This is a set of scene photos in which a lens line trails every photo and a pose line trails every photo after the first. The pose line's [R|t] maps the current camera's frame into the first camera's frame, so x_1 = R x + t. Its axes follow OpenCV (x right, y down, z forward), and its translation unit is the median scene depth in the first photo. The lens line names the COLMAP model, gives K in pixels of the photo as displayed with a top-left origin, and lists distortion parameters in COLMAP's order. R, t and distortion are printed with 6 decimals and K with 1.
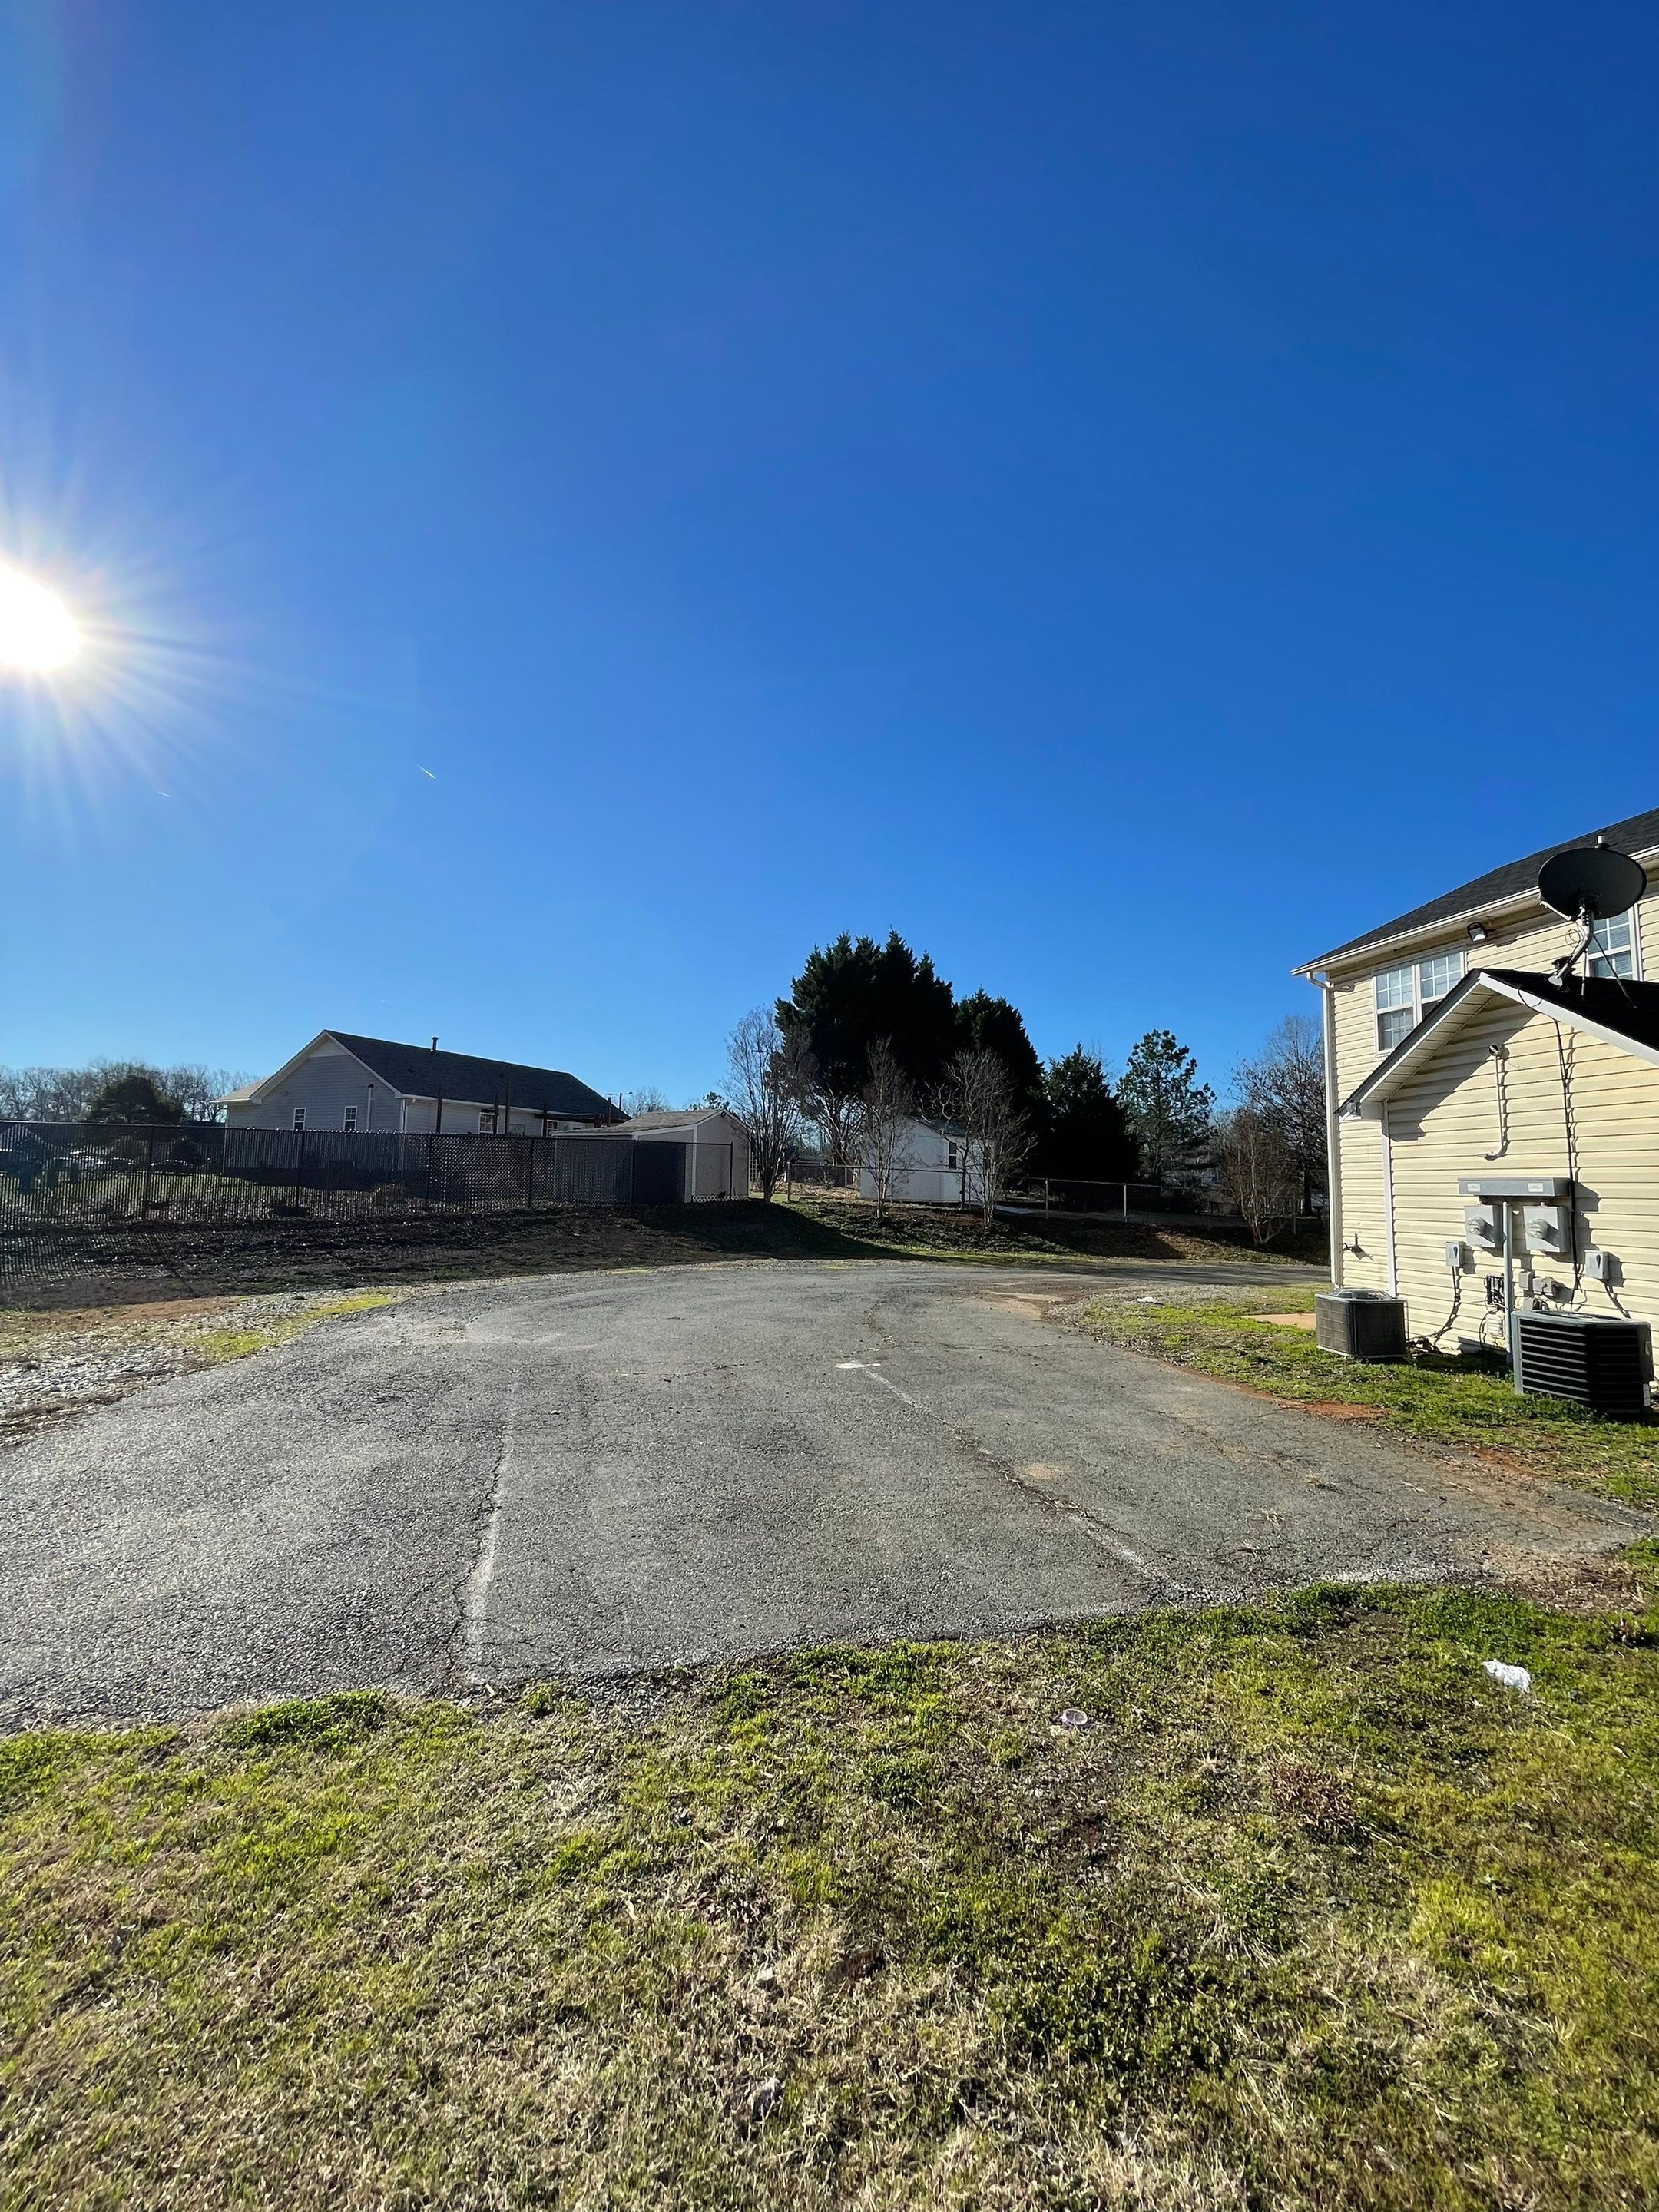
lens RADIAL K [[898.9, 0, 829.5], [0, 898.9, 1106.0], [0, 0, 1]] dist [-0.000153, -0.000011]
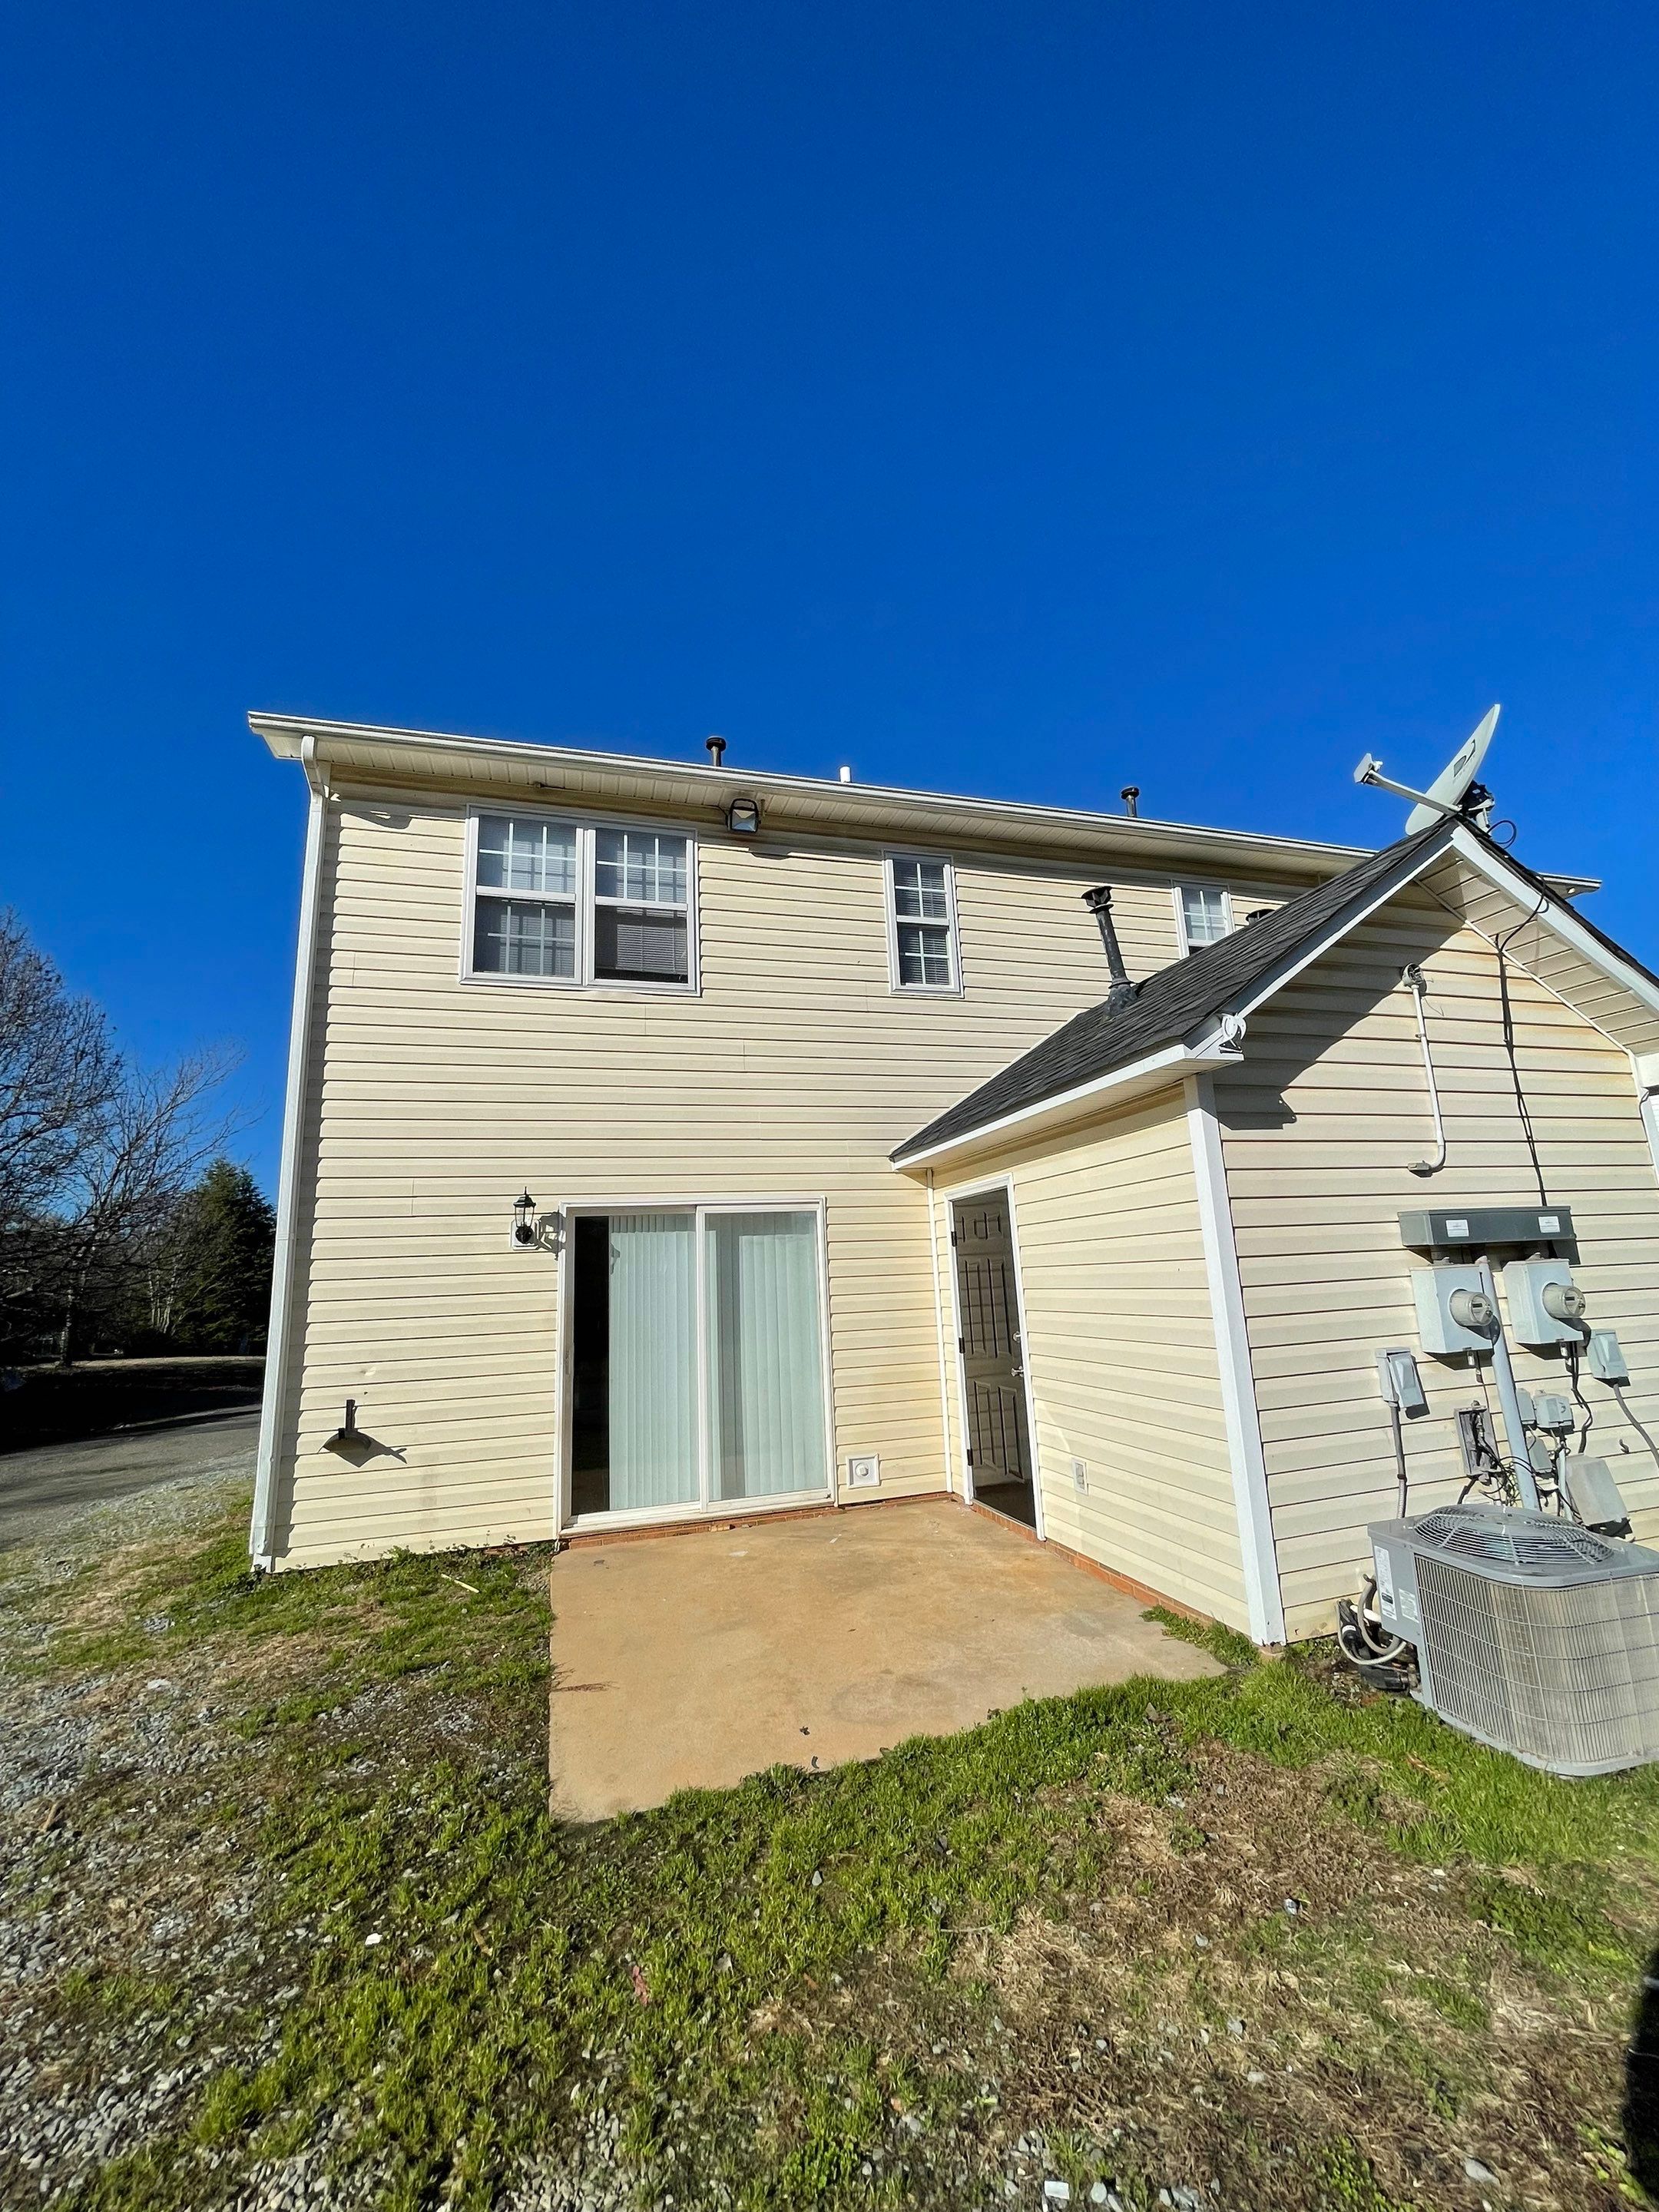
lens RADIAL K [[880.3, 0, 829.5], [0, 880.3, 1106.0], [0, 0, 1]] dist [0.000501, 0.000014]
pose [[-0.107377, 0.181261, 0.977555, 0.239740], [-0.045762, 0.981297, -0.186981, 0.115149], [-0.993165, -0.064812, -0.097073, 1.226340]]
